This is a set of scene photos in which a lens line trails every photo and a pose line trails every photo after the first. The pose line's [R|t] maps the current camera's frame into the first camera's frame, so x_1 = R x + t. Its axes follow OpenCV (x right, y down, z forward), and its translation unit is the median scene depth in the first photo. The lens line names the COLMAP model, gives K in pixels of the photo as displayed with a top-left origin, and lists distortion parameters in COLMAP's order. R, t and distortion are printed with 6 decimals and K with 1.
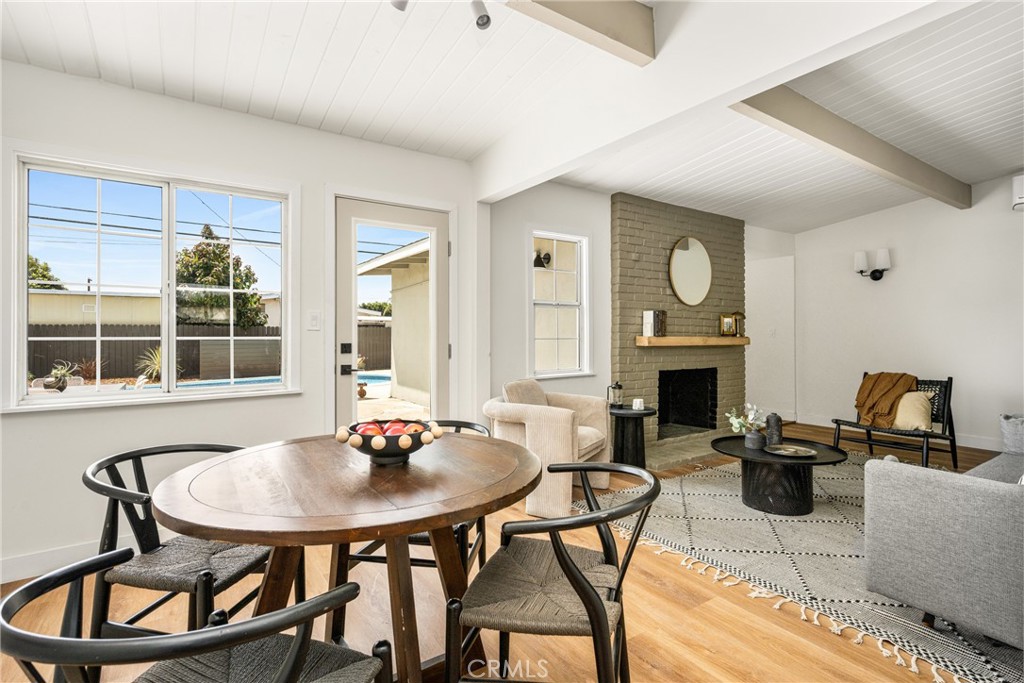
lens RADIAL K [[477.0, 0, 513.0], [0, 477.0, 338.7], [0, 0, 1]] dist [0.004335, -0.000141]
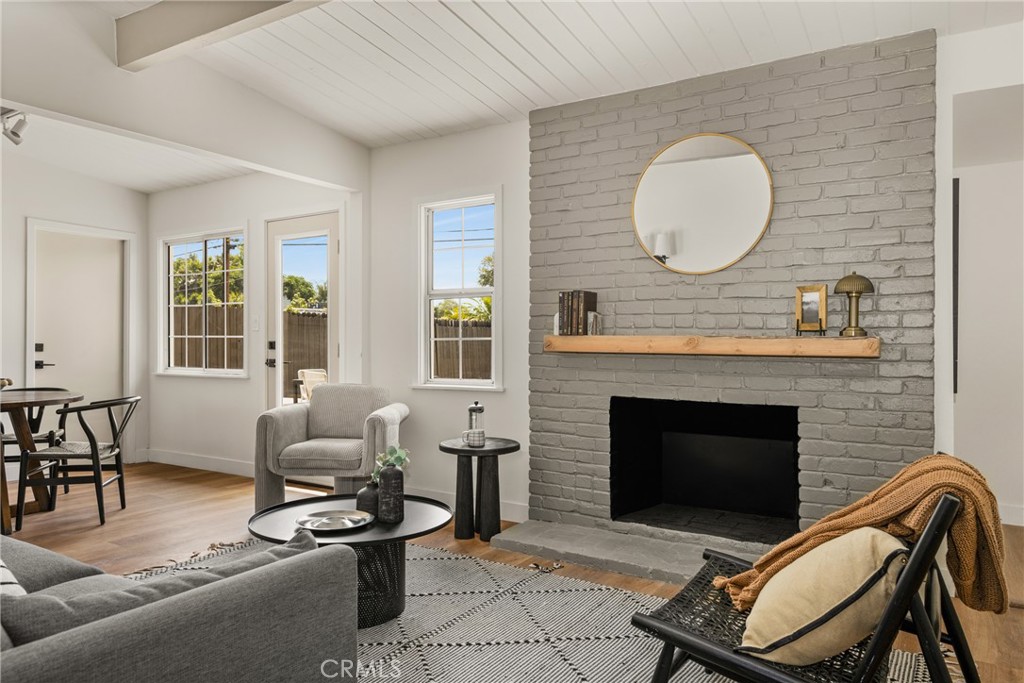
lens RADIAL K [[678.3, 0, 514.2], [0, 678.3, 337.5], [0, 0, 1]] dist [0.011765, 0.002860]
pose [[0.422621, 0.000117, -0.906307, 0.988539], [-0.007971, 0.999962, -0.003588, 0.001136], [0.906272, 0.008740, 0.422606, 0.560627]]
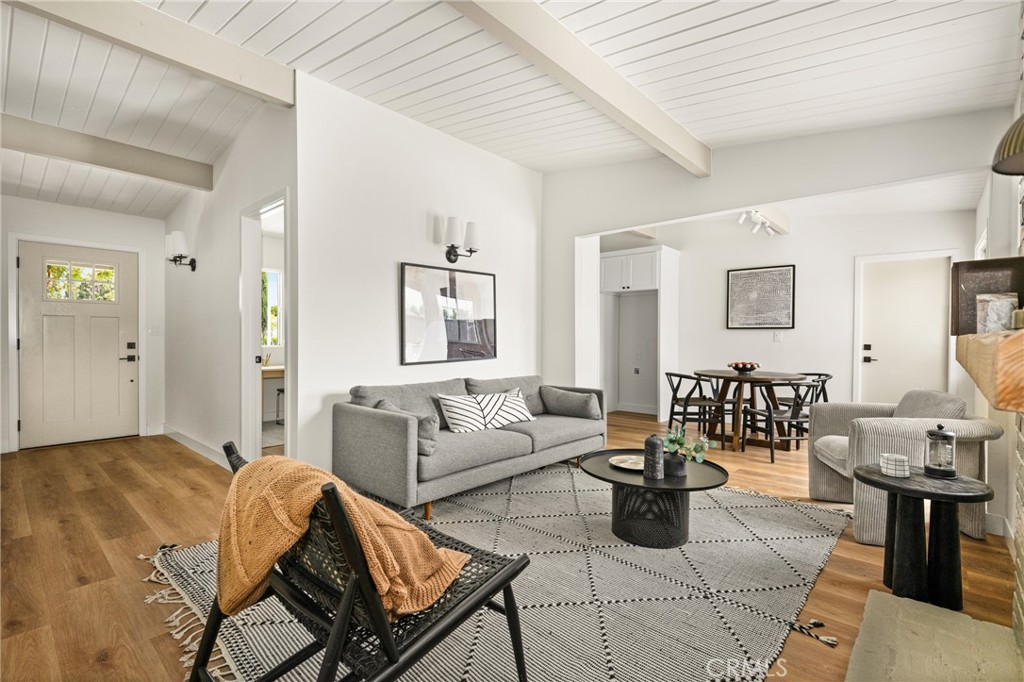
lens RADIAL K [[477.0, 0, 513.5], [0, 477.0, 344.1], [0, 0, 1]] dist [0.004335, -0.000141]
pose [[-0.968241, 0.000941, -0.250019, 0.679929], [-0.002331, 0.999915, 0.012794, 0.000439], [0.250009, 0.012971, -0.968157, 1.239436]]
